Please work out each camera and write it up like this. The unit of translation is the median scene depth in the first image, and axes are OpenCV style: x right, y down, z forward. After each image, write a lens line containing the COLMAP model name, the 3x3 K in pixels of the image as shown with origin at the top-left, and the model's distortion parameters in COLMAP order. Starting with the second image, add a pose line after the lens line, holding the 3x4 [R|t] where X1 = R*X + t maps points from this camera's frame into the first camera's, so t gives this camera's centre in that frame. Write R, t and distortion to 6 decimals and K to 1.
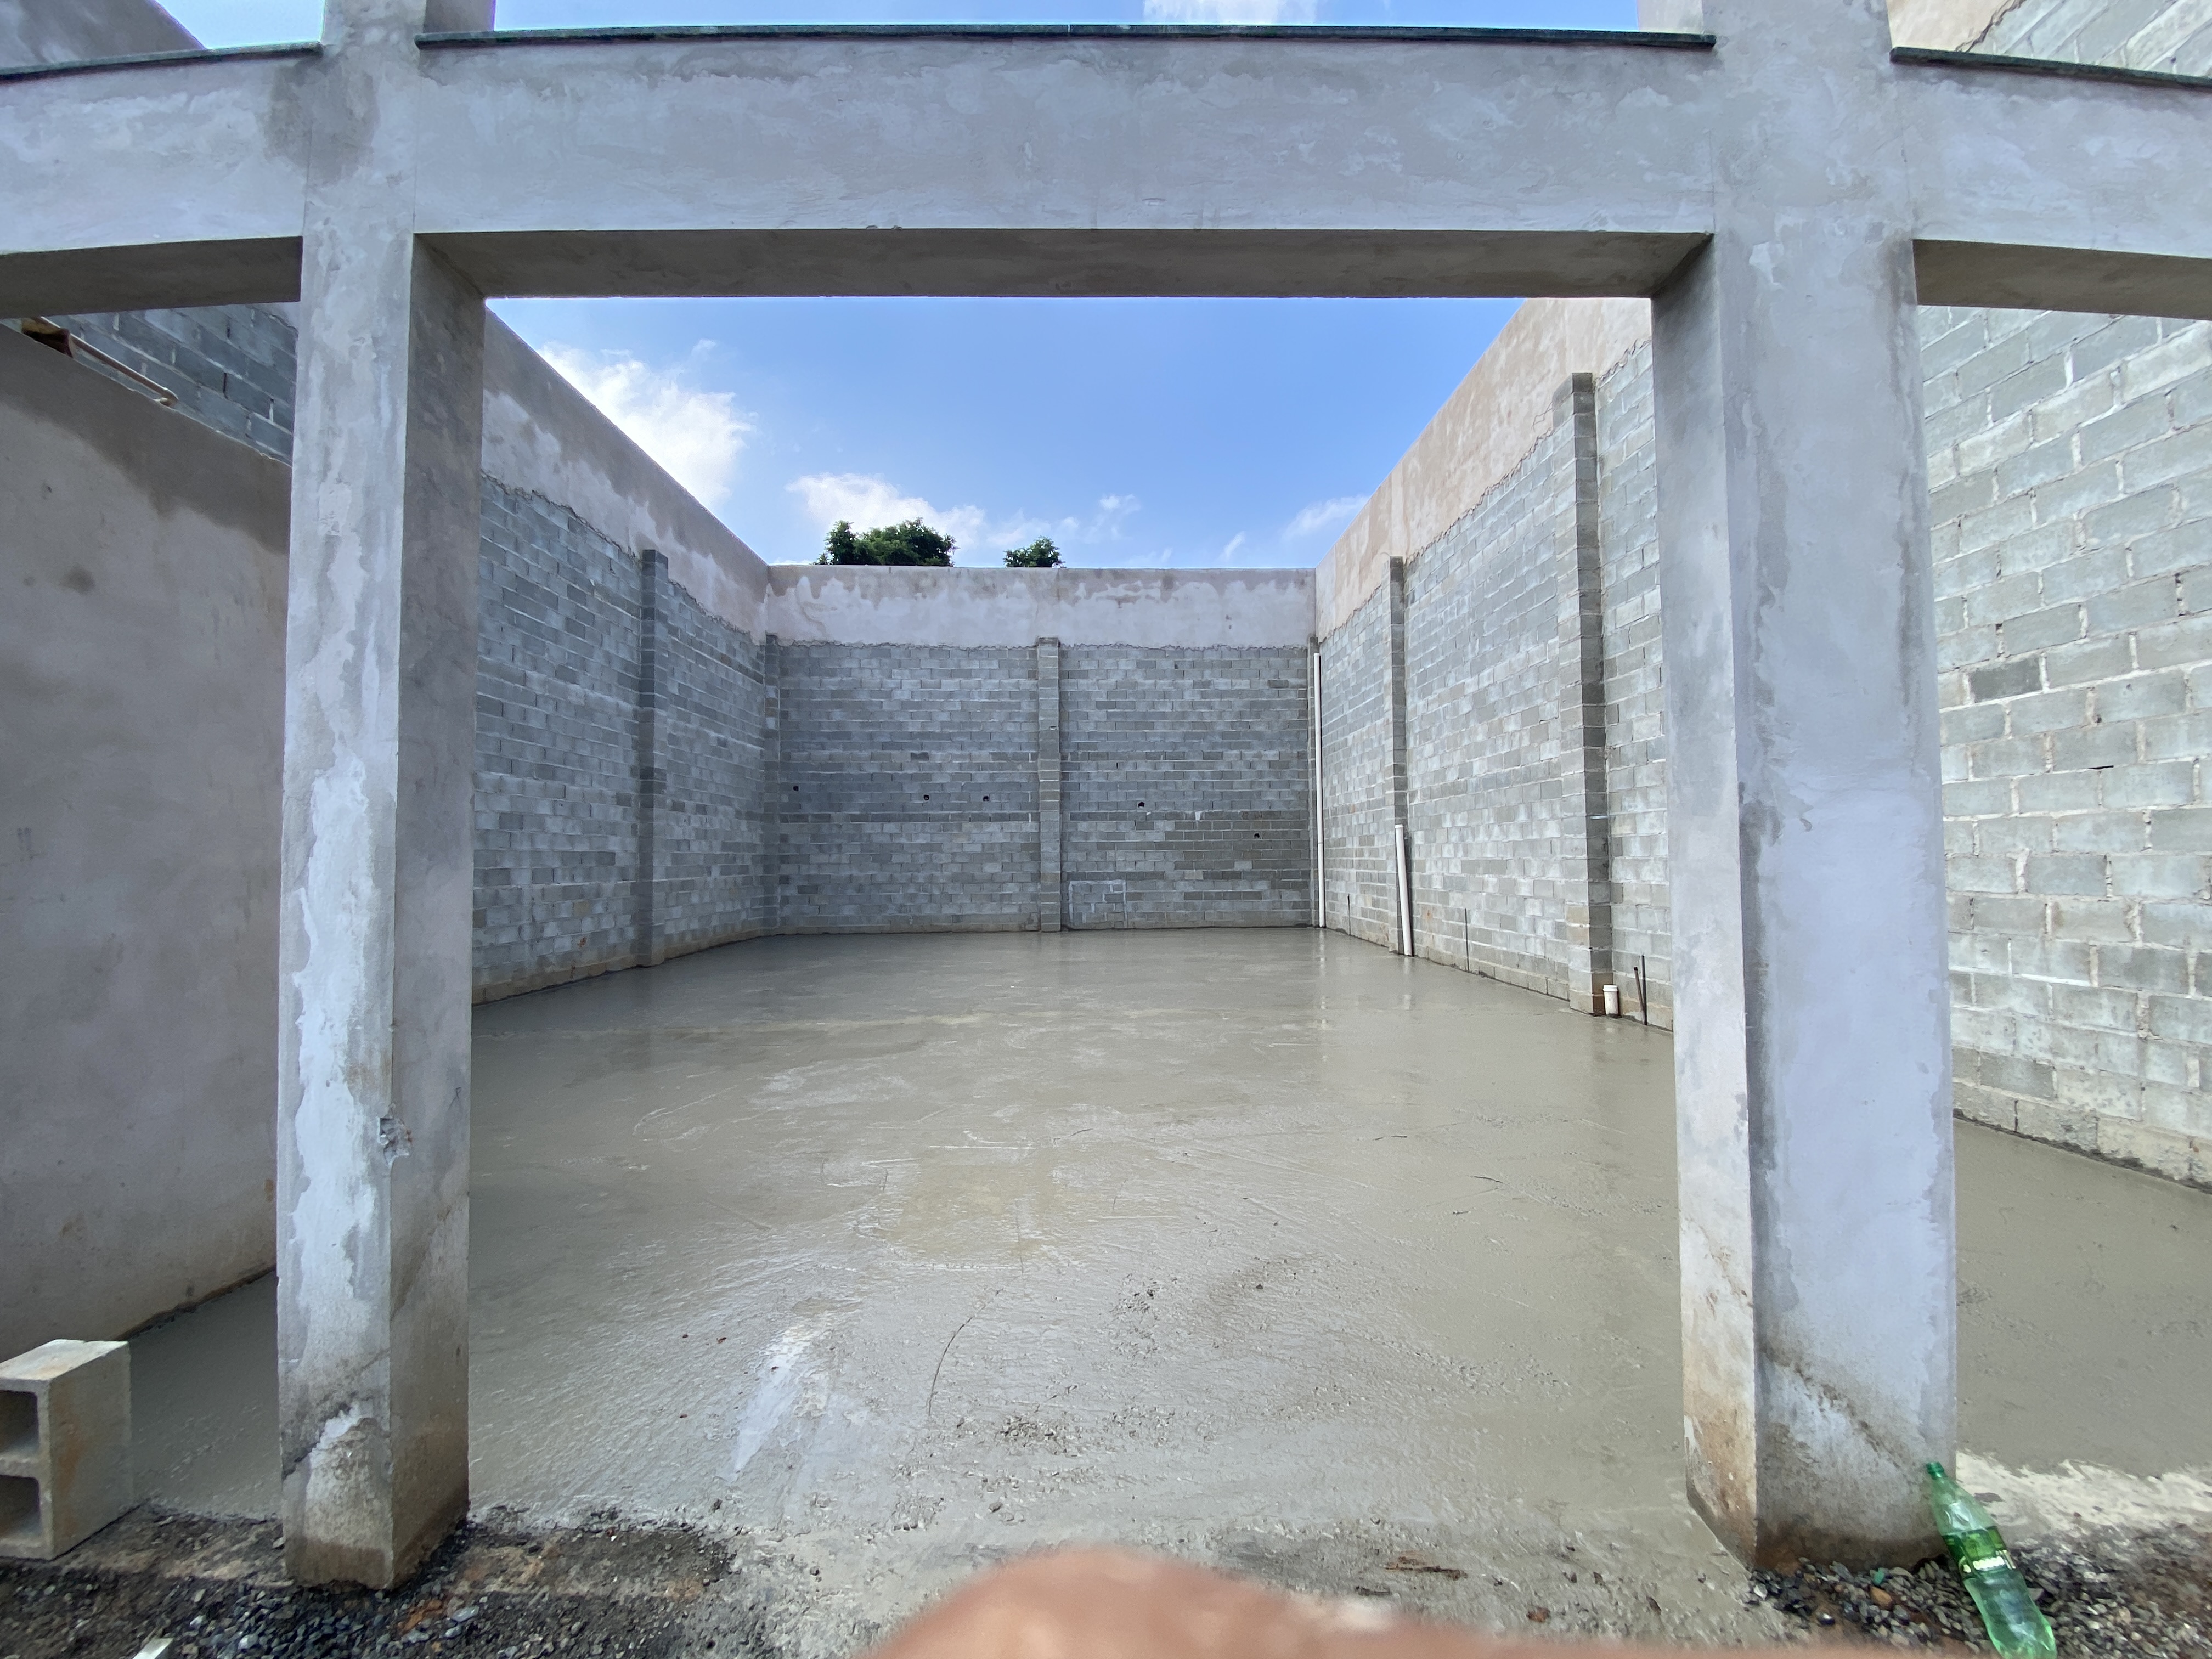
lens RADIAL K [[887.3, 0, 1115.0], [0, 887.3, 828.5], [0, 0, 1]] dist [0.001590, -0.012623]
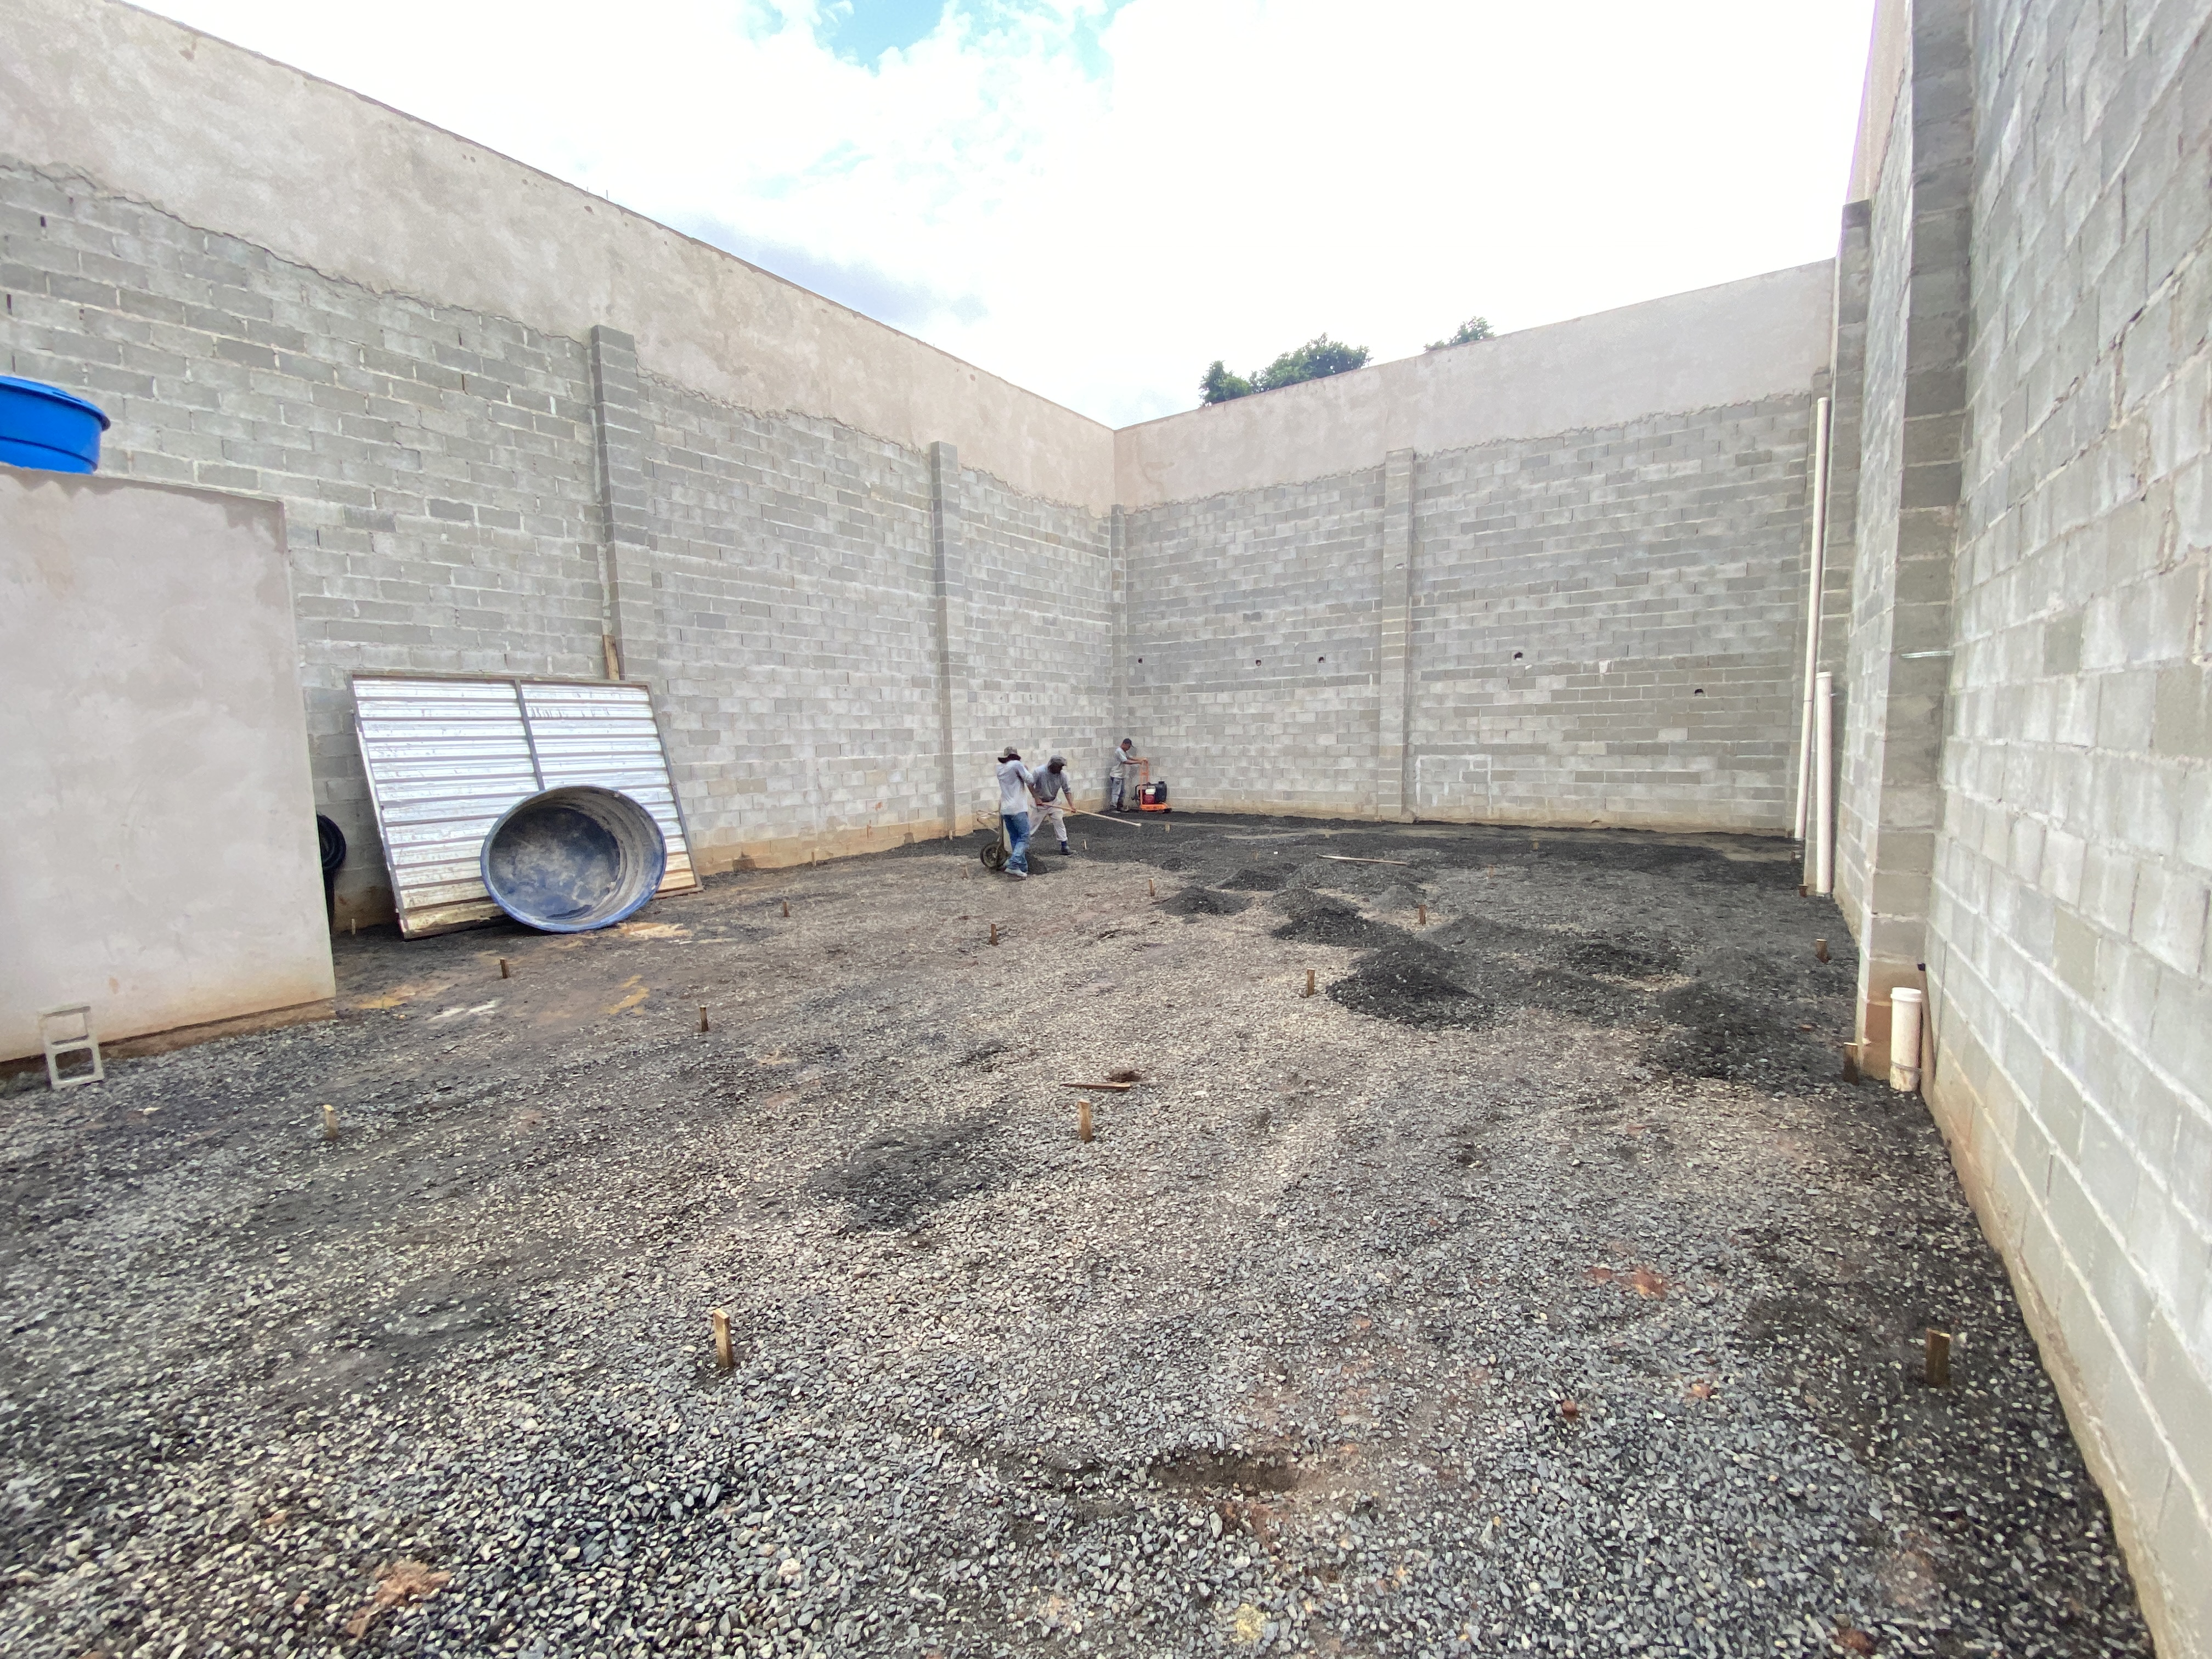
lens RADIAL K [[887.3, 0, 1113.6], [0, 887.3, 840.5], [0, 0, 1]] dist [0.001590, -0.012623]
pose [[0.794351, 0.064435, -0.604032, 0.408909], [0.034208, 0.988036, 0.150384, 0.006543], [0.606495, -0.140120, 0.782643, 0.298014]]
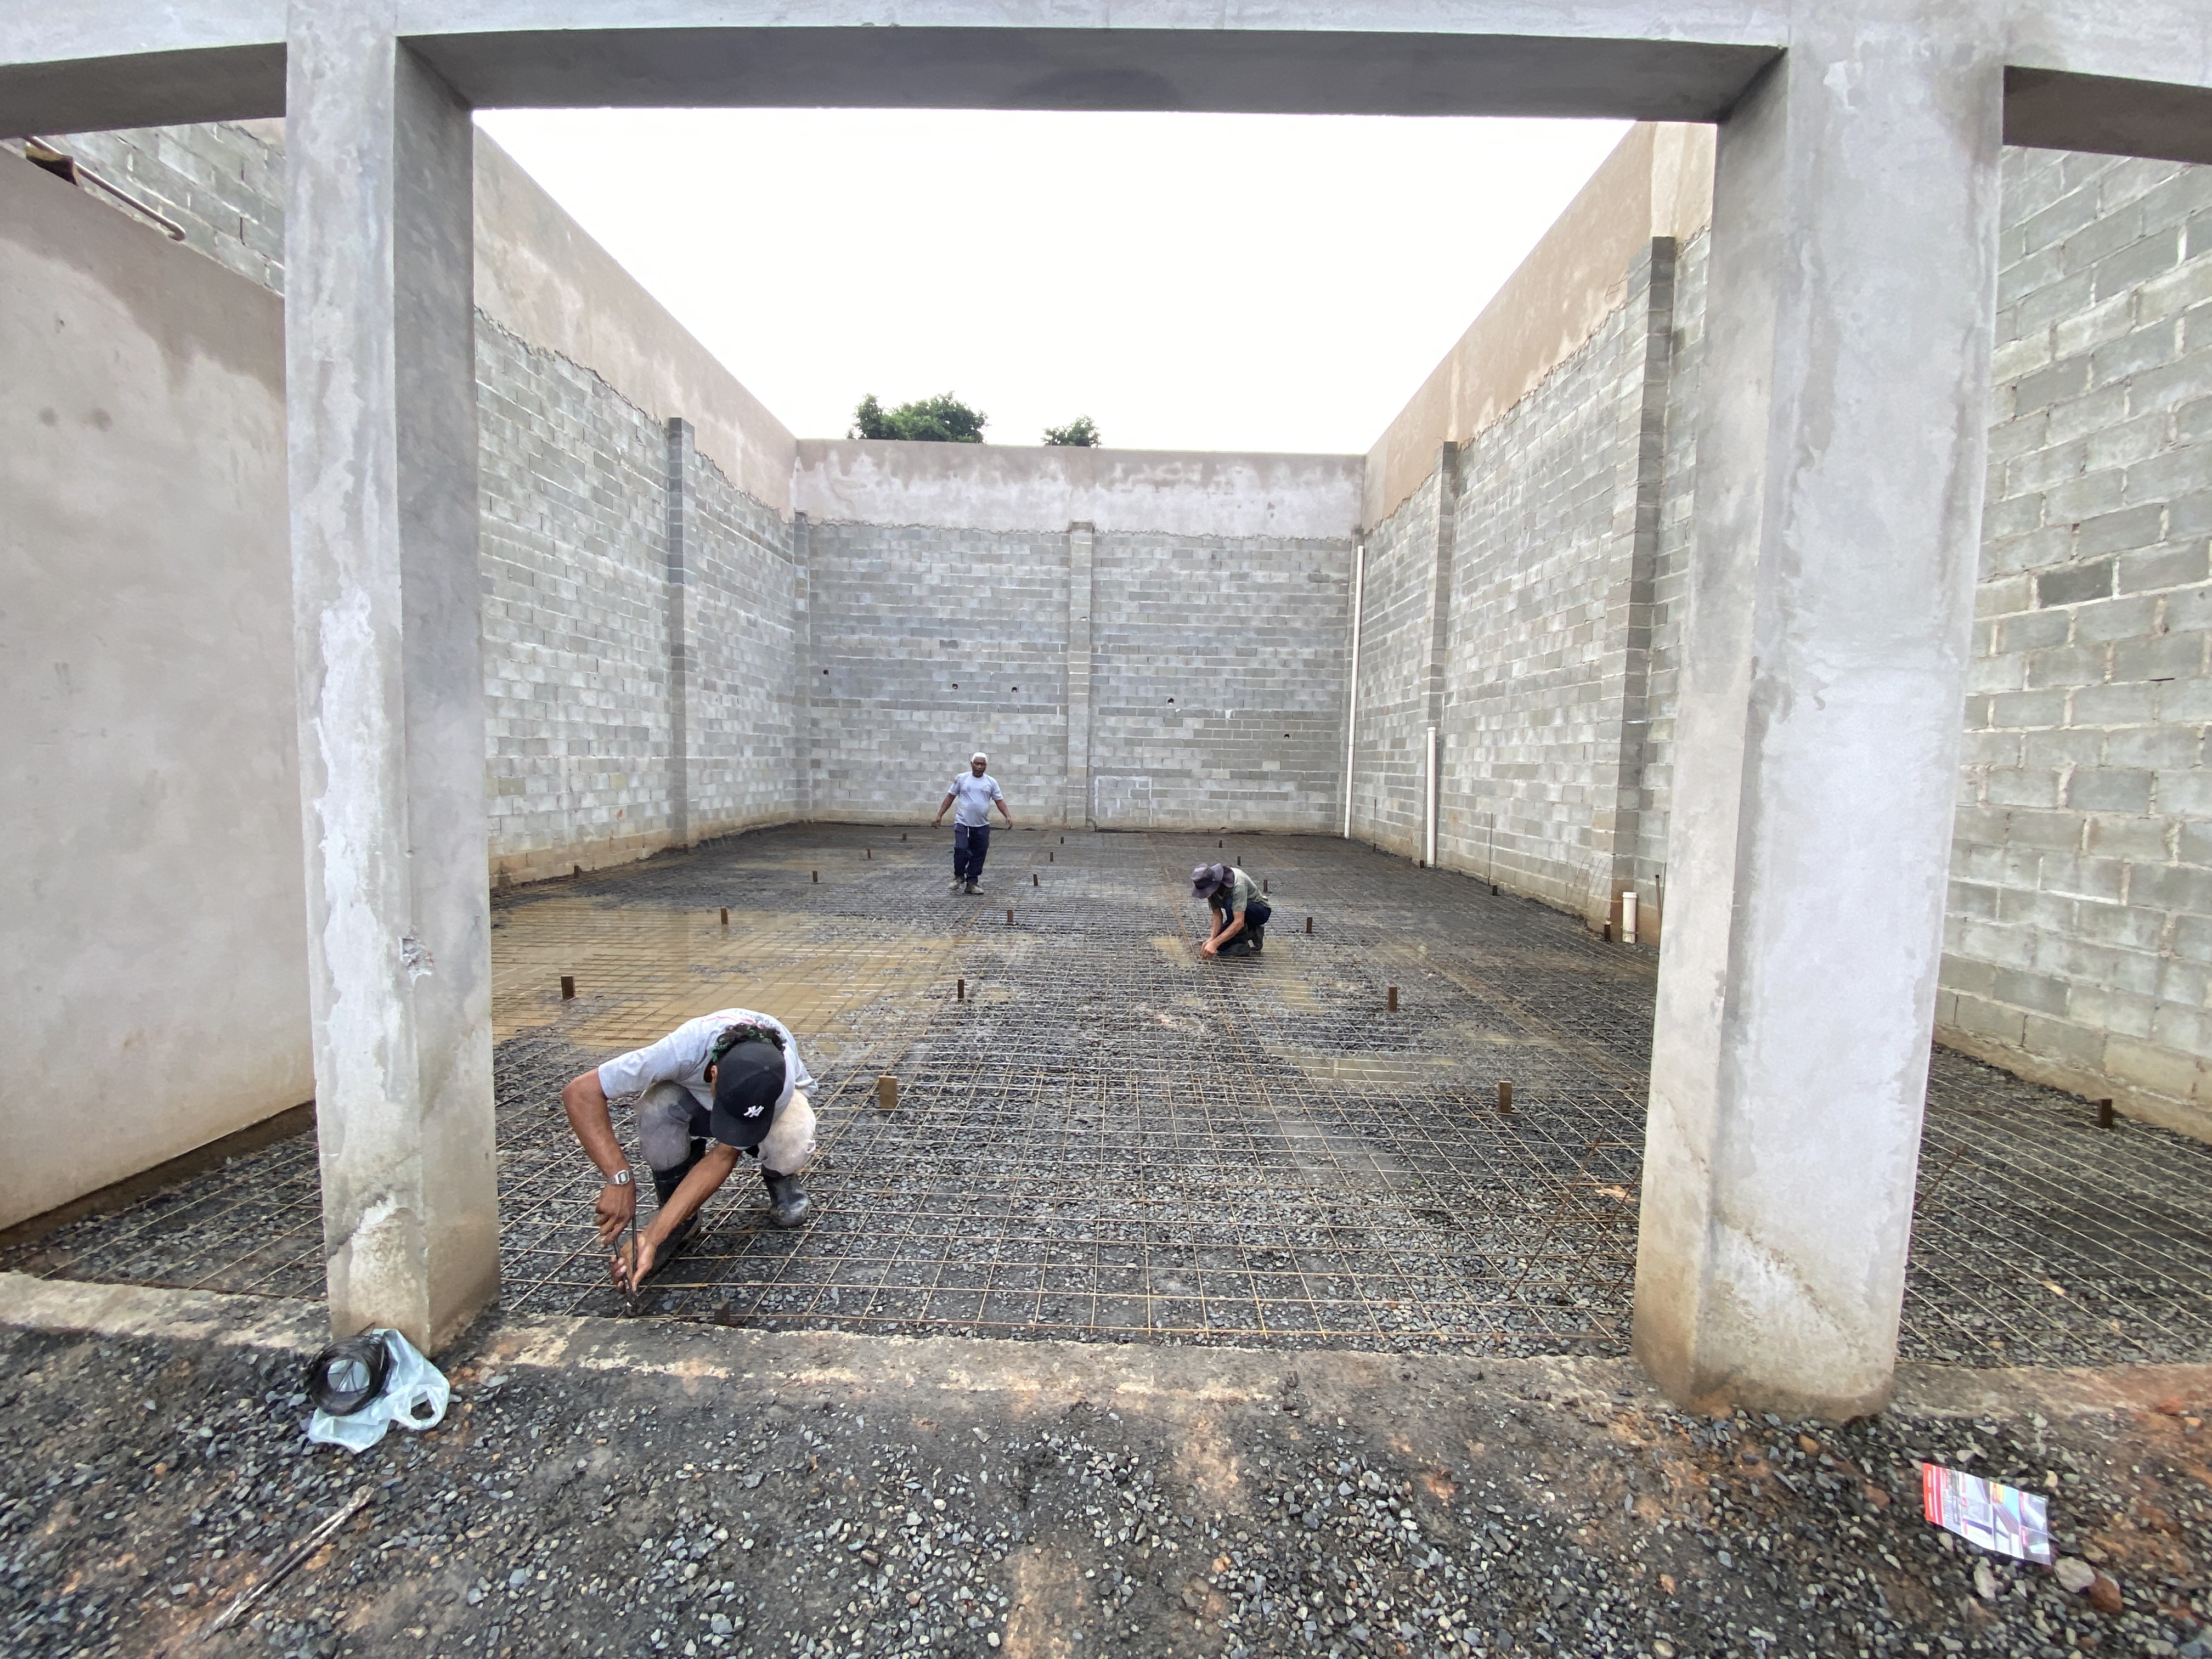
lens RADIAL K [[887.3, 0, 1116.1], [0, 887.3, 829.1], [0, 0, 1]] dist [0.001590, -0.012623]
pose [[0.998778, 0.037093, -0.032673, 0.009693], [-0.033133, 0.992888, 0.114353, 0.009445], [0.036683, -0.113130, 0.992903, -0.001065]]
